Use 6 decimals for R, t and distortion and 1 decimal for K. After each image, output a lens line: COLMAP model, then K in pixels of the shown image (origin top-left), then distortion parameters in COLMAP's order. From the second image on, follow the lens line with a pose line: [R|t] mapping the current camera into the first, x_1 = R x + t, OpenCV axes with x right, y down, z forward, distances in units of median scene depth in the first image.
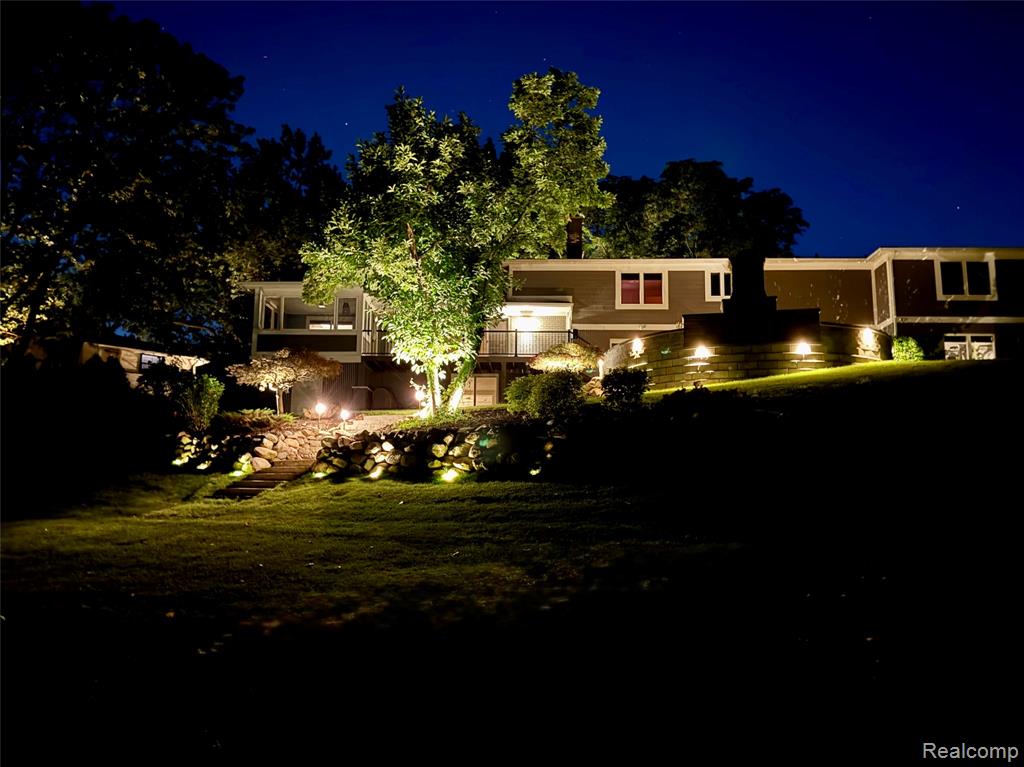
lens RADIAL K [[643.1, 0, 512.0], [0, 643.1, 383.5], [0, 0, 1]] dist [0.027432, -0.001581]
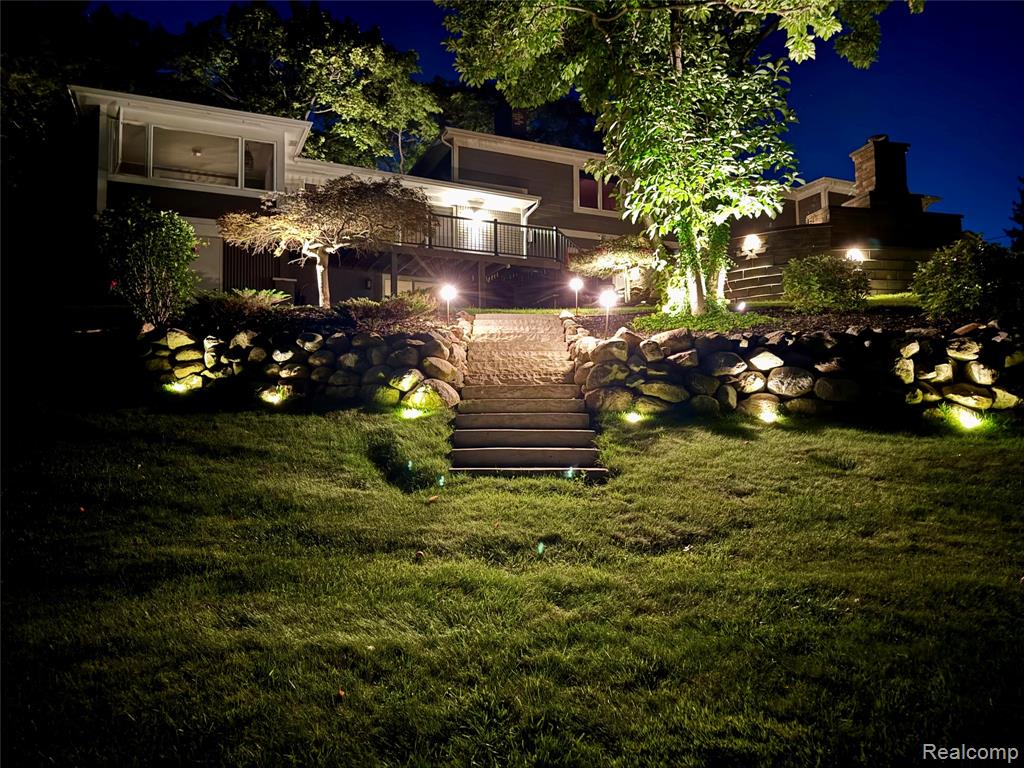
lens RADIAL K [[643.1, 0, 512.0], [0, 643.1, 384.0], [0, 0, 1]] dist [0.027432, -0.001581]
pose [[0.934880, 0.012593, 0.354741, -0.456331], [-0.050642, 0.993879, 0.098181, 0.062752], [-0.351334, -0.109752, 0.929795, 0.494035]]
